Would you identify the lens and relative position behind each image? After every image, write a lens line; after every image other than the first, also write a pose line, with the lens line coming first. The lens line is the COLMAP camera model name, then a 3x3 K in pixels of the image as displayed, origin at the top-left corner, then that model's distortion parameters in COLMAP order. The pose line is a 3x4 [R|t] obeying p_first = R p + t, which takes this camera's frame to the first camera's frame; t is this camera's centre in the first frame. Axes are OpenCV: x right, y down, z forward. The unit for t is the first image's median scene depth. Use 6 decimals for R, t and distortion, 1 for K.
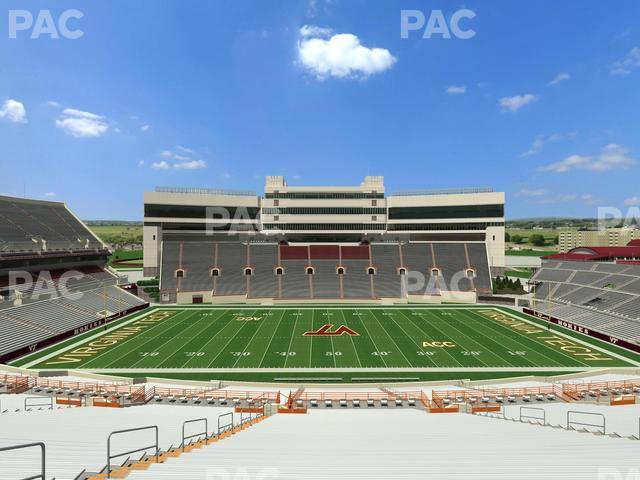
lens RADIAL K [[320.1, 0, 320.0], [0, 320.1, 240.4], [0, 0, 1]] dist [0.000263, 0.000248]
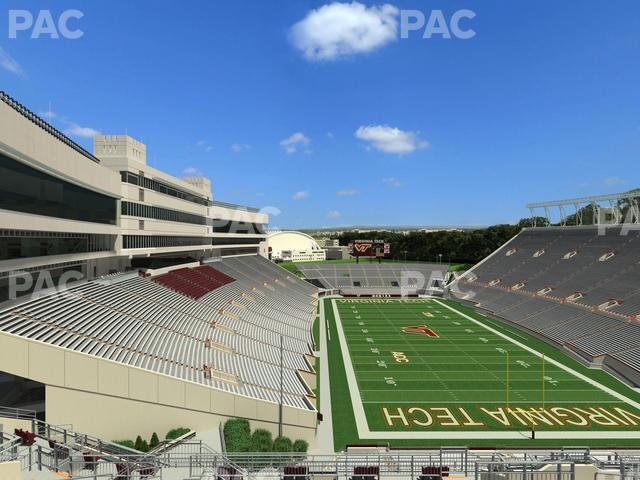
lens RADIAL K [[320.1, 0, 320.5], [0, 320.1, 240.3], [0, 0, 1]] dist [0.000263, 0.000248]
pose [[0.005252, -0.001200, 0.999985, -0.706975], [0.001384, 0.999998, 0.001193, -0.048875], [-0.999985, 0.001378, 0.005253, 0.777340]]
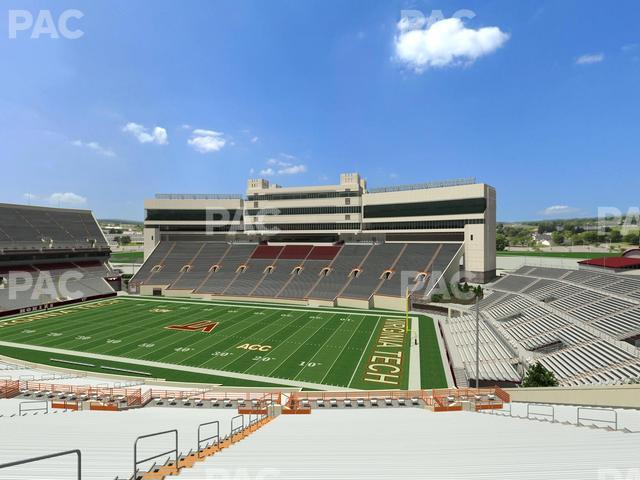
lens RADIAL K [[320.1, 0, 320.4], [0, 320.1, 240.4], [0, 0, 1]] dist [0.000263, 0.000248]
pose [[0.955978, 0.000227, -0.293439, 0.408340], [-0.000183, 1.000000, 0.000177, -0.000012], [0.293439, -0.000115, 0.955978, 0.062606]]
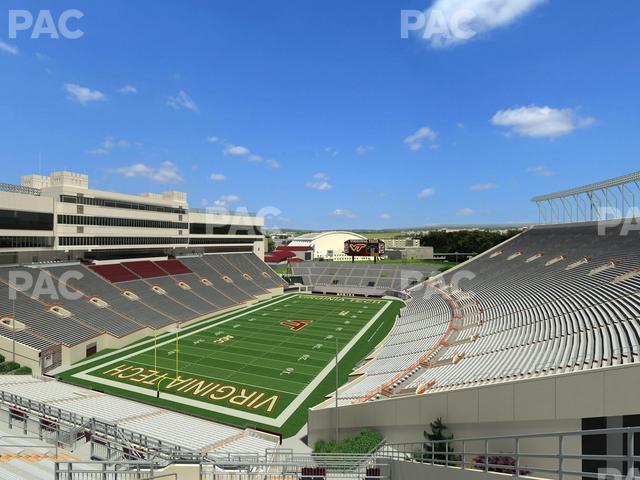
lens RADIAL K [[320.1, 0, 319.9], [0, 320.1, 240.7], [0, 0, 1]] dist [0.000263, 0.000248]
pose [[0.378457, -0.002051, 0.925617, -0.681259], [0.000979, 0.999998, 0.001815, -0.048301], [-0.925619, 0.000219, 0.378458, 0.205899]]
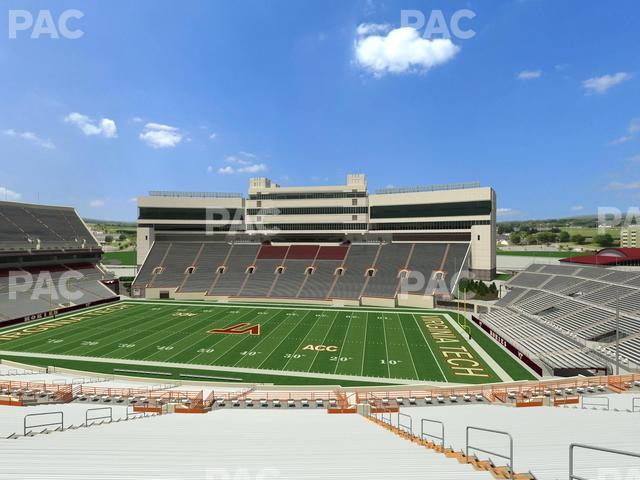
lens RADIAL K [[320.1, 0, 320.2], [0, 320.1, 240.4], [0, 0, 1]] dist [0.000263, 0.000248]
pose [[0.984444, 0.000196, -0.175698, 0.259507], [-0.000184, 1.000000, 0.000086, 0.000020], [0.175698, -0.000052, 0.984444, 0.023893]]
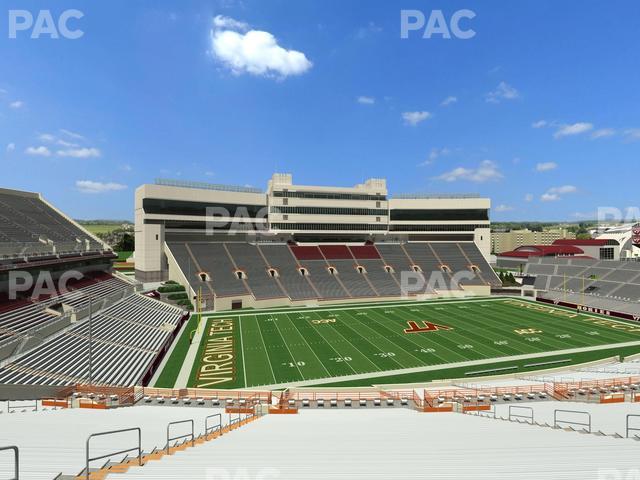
lens RADIAL K [[320.1, 0, 319.9], [0, 320.1, 240.3], [0, 0, 1]] dist [0.000263, 0.000248]
pose [[0.966620, -0.000260, 0.256215, -0.309943], [0.000282, 1.000000, -0.000047, -0.000057], [-0.256214, 0.000118, 0.966620, 0.041600]]
